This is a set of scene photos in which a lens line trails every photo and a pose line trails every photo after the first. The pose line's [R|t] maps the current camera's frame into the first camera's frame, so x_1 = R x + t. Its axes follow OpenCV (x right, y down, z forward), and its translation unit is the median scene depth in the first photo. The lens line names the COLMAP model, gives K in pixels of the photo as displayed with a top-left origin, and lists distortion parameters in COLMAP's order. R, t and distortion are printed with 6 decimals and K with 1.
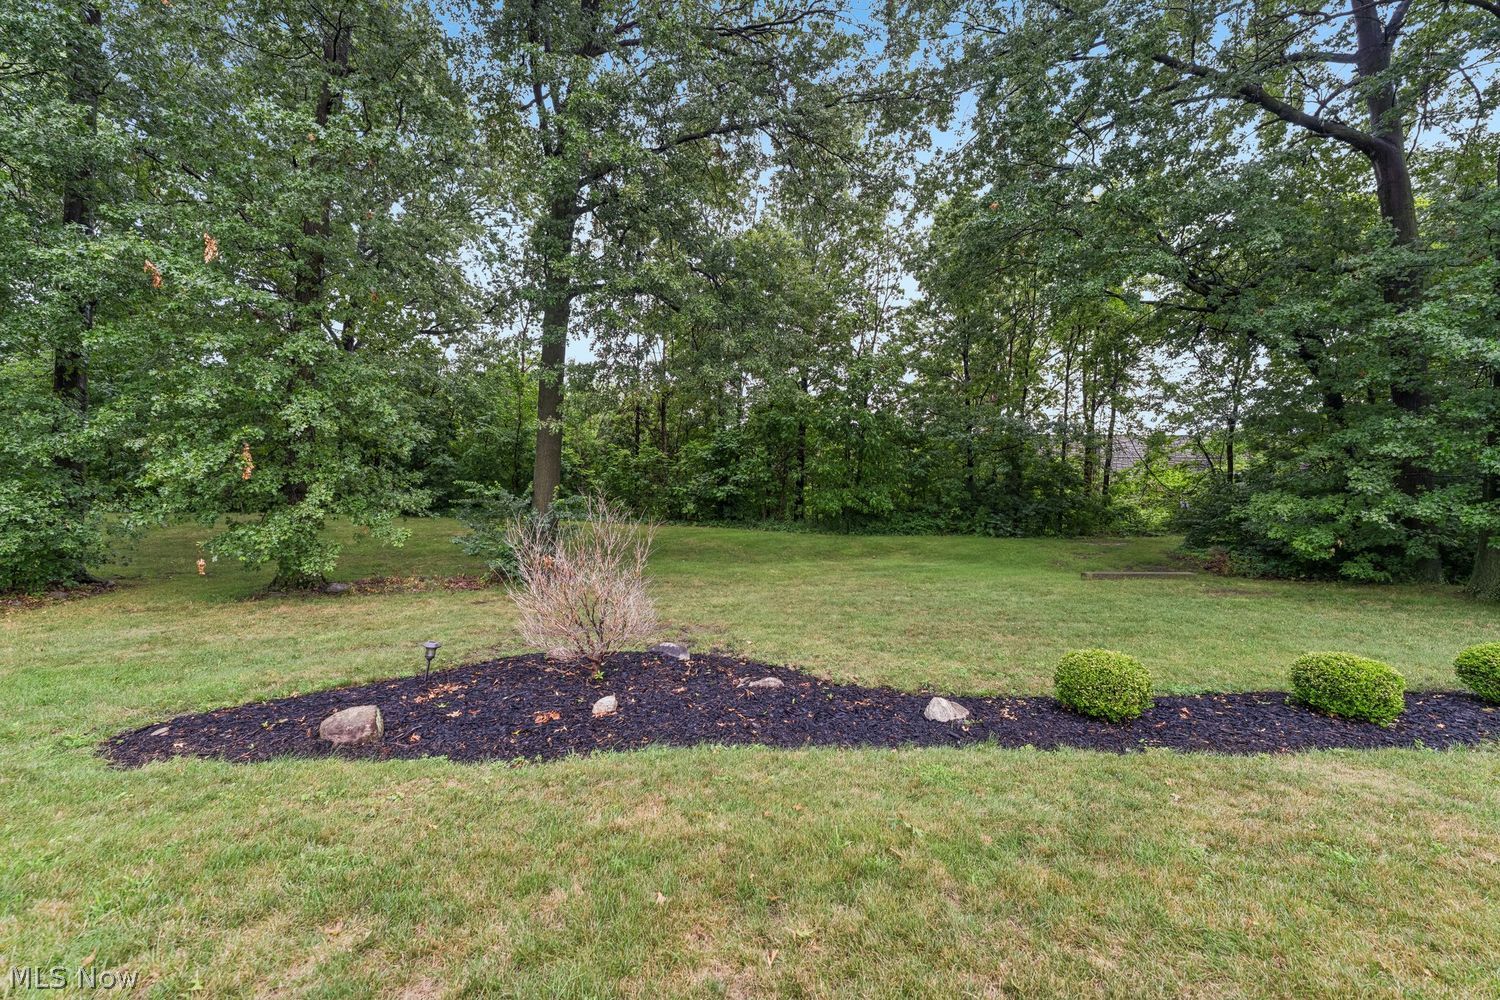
lens RADIAL K [[604.1, 0, 755.2], [0, 604.1, 505.3], [0, 0, 1]] dist [-0.002245, 0.000758]
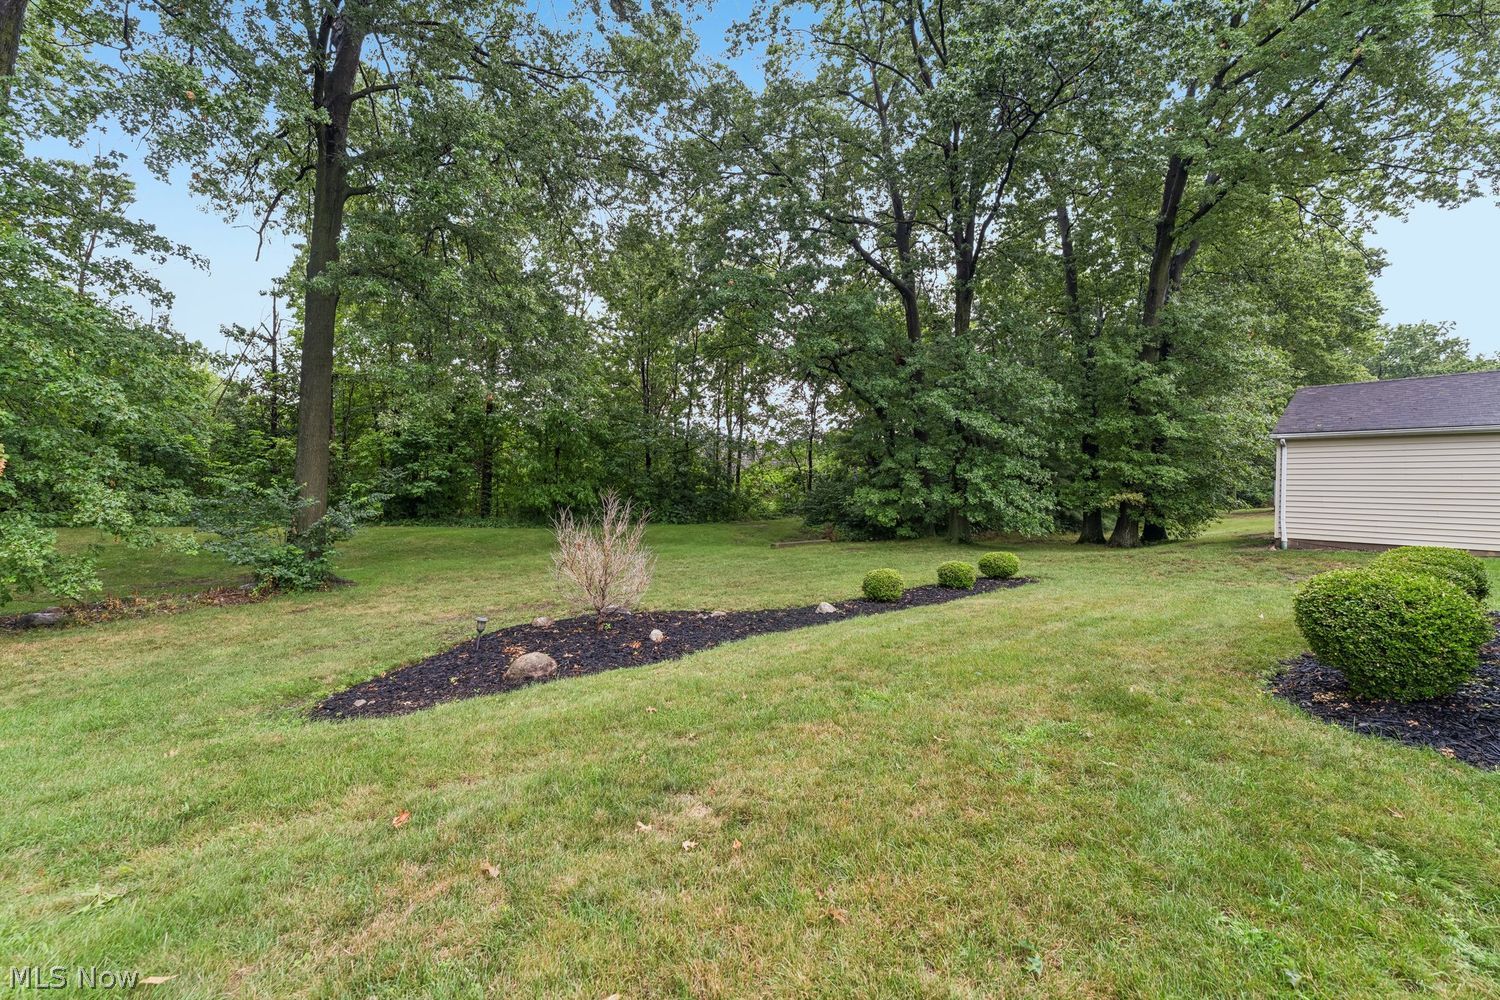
lens RADIAL K [[605.8, 0, 751.9], [0, 605.8, 500.0], [0, 0, 1]] dist [-0.001027, -0.000011]
pose [[0.802666, -0.016606, 0.596198, -0.228252], [0.015924, 0.999853, 0.006411, -0.001822], [-0.596216, 0.004348, 0.802812, -0.084629]]
